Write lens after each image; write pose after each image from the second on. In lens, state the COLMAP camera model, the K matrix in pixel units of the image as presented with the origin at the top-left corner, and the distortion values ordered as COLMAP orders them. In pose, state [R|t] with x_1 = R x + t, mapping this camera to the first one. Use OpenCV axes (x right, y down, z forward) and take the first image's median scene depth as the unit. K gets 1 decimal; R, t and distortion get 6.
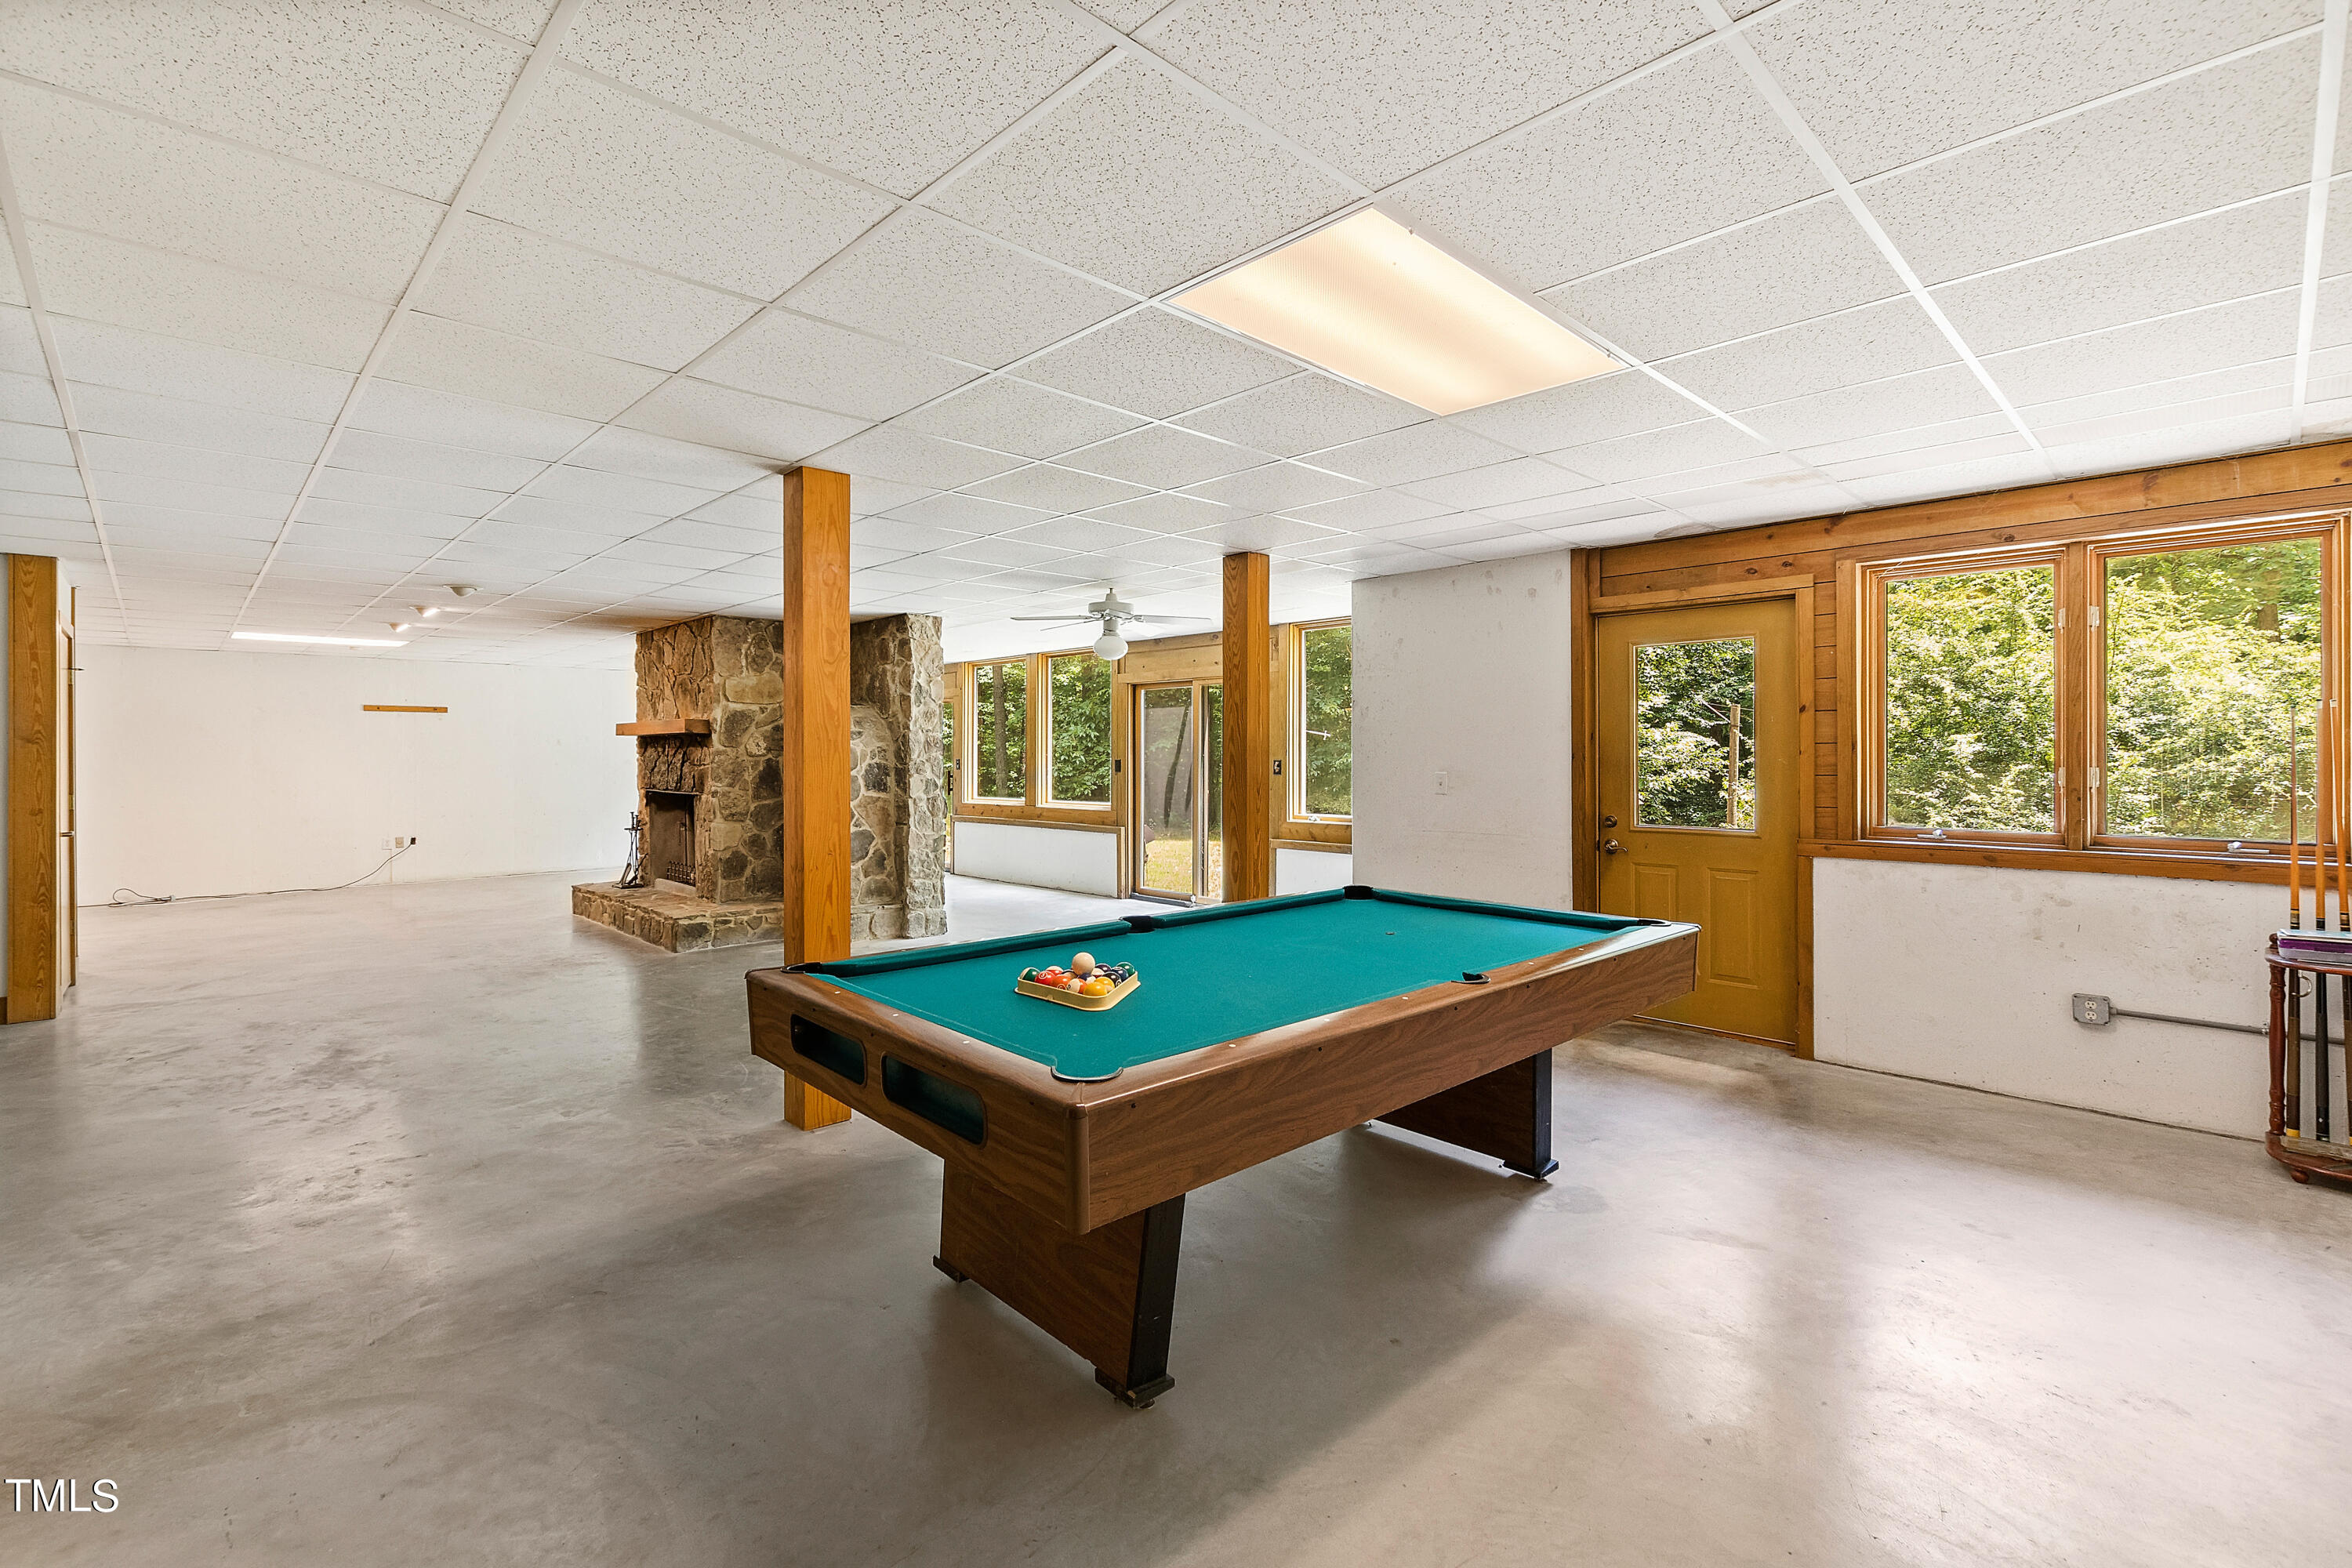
lens RADIAL K [[1026.6, 0, 1183.3], [0, 1026.6, 767.2], [0, 0, 1]] dist [-0.000890, 0.002015]
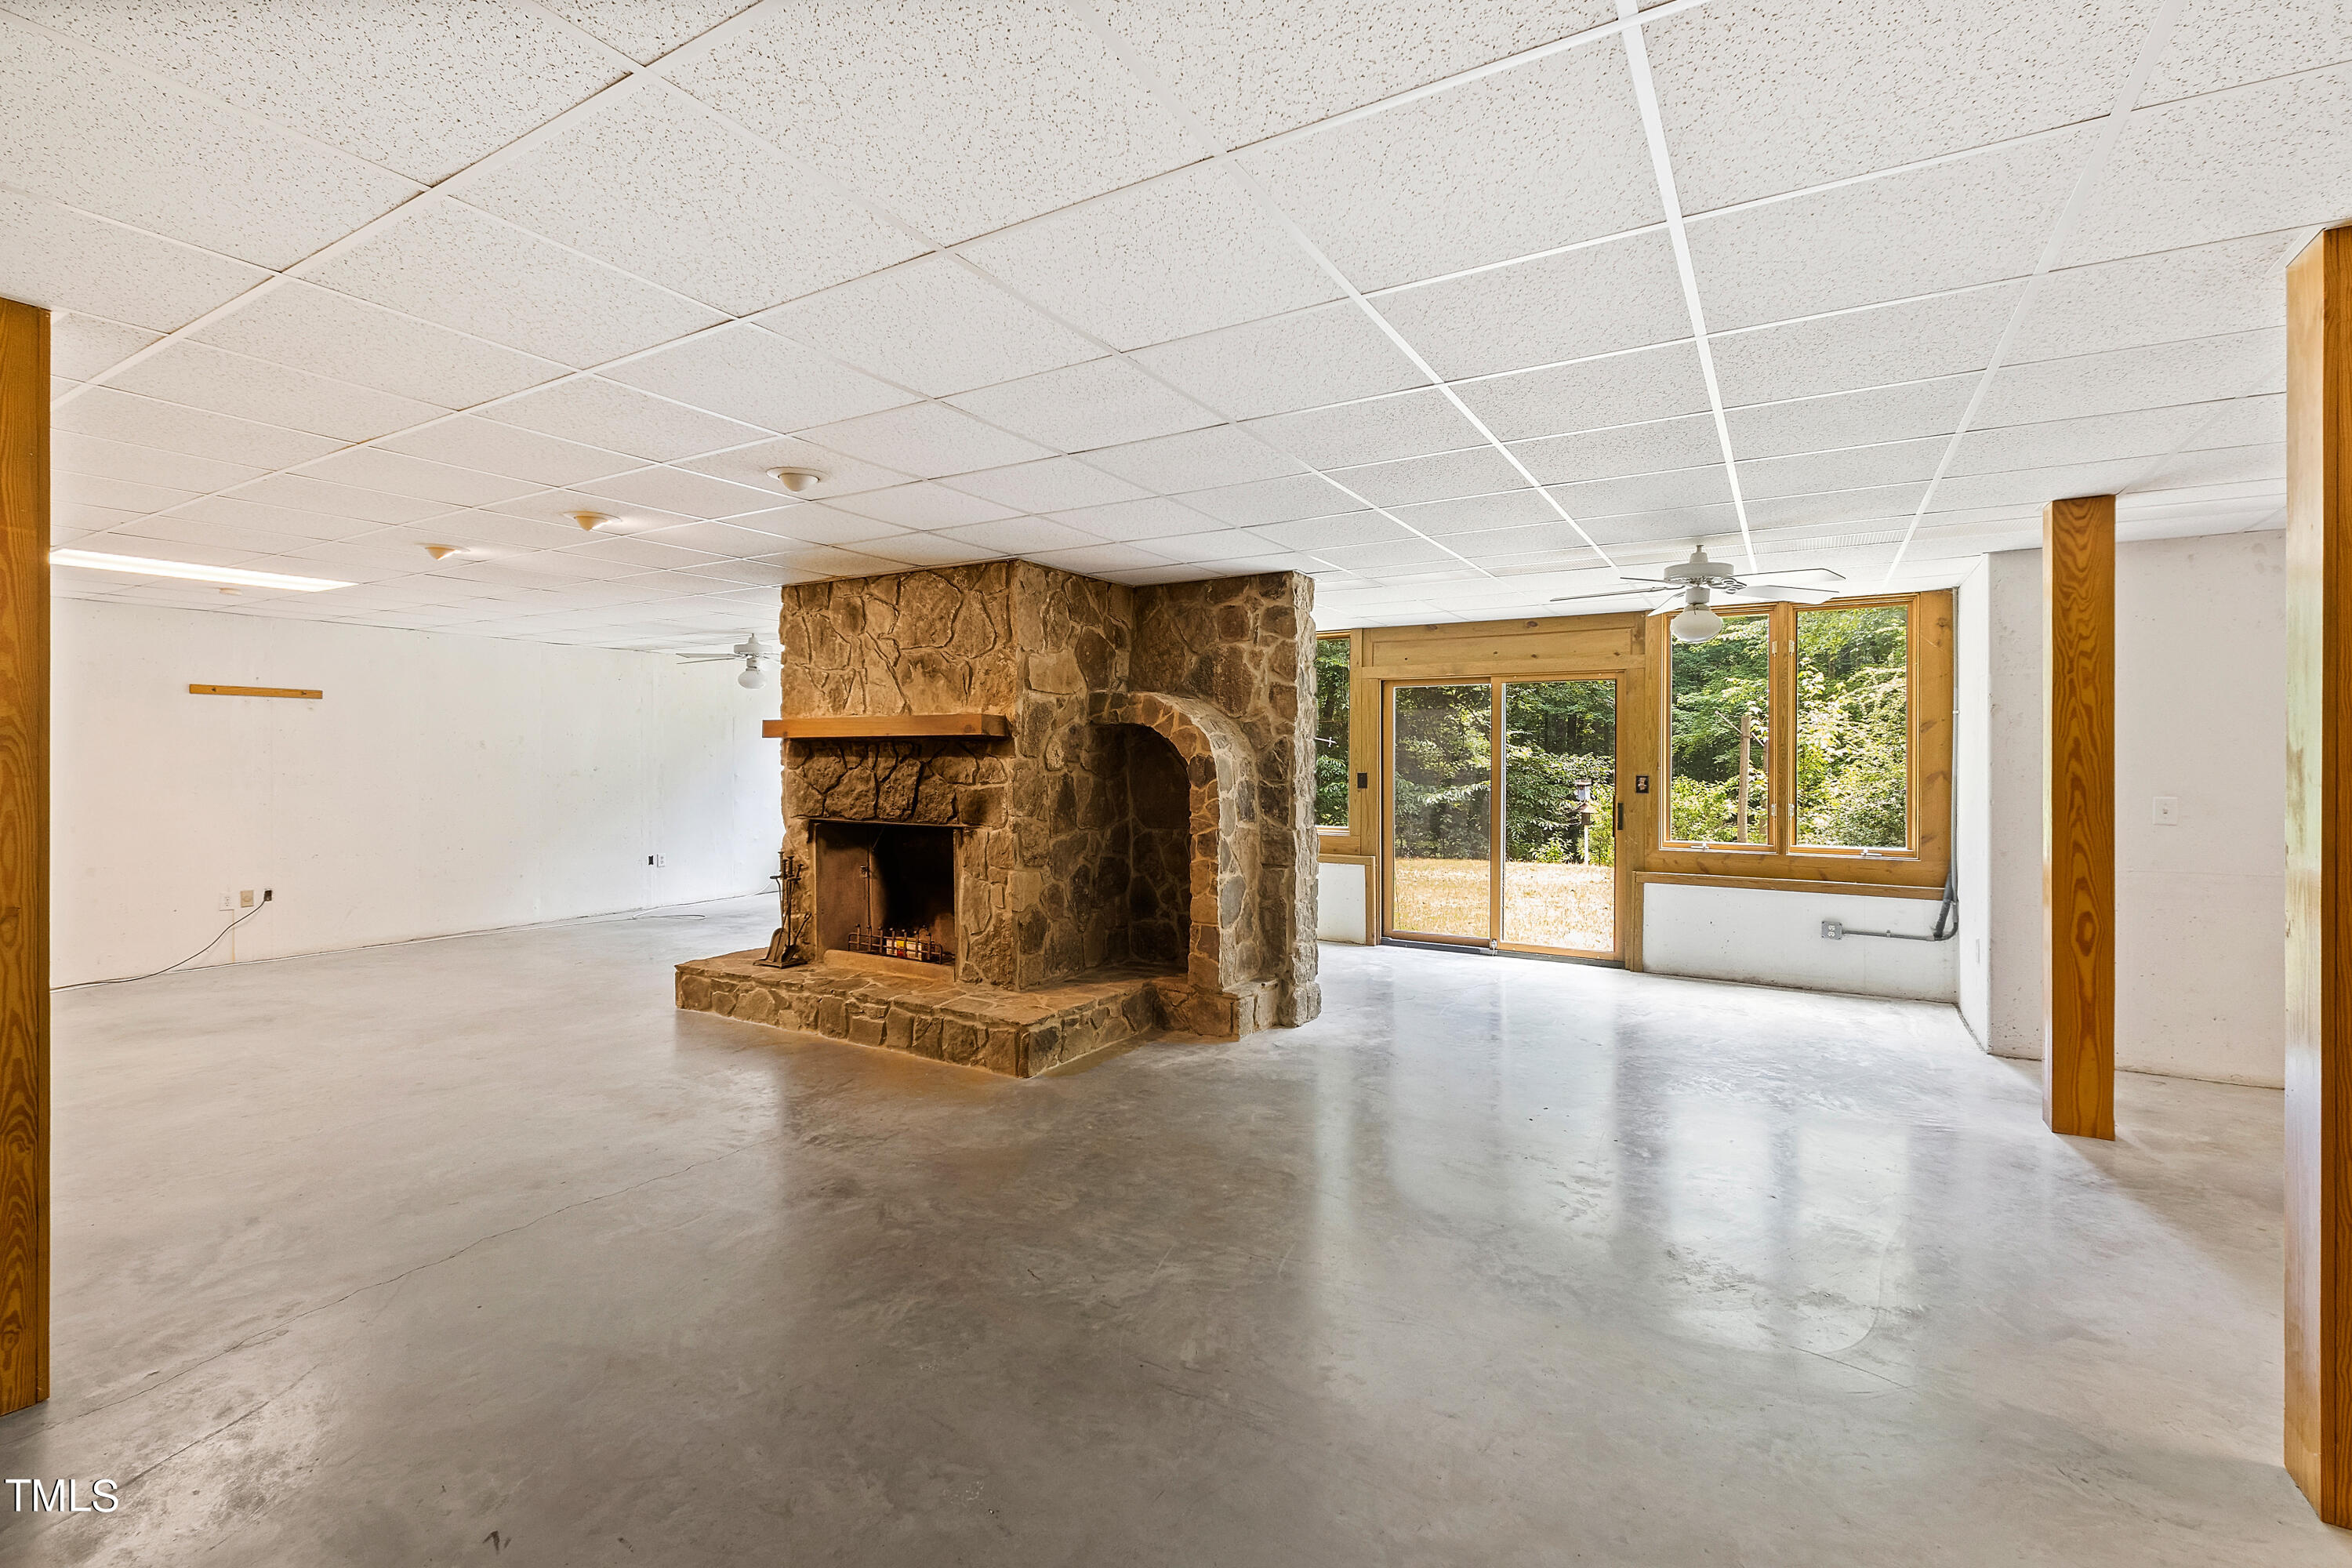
lens RADIAL K [[1026.6, 0, 1174.7], [0, 1026.6, 774.7], [0, 0, 1]] dist [-0.000890, 0.002015]
pose [[0.967050, -0.000011, 0.254587, -0.513887], [-0.000898, 0.999994, 0.003453, -0.010382], [-0.254586, -0.003568, 0.967044, 0.320656]]
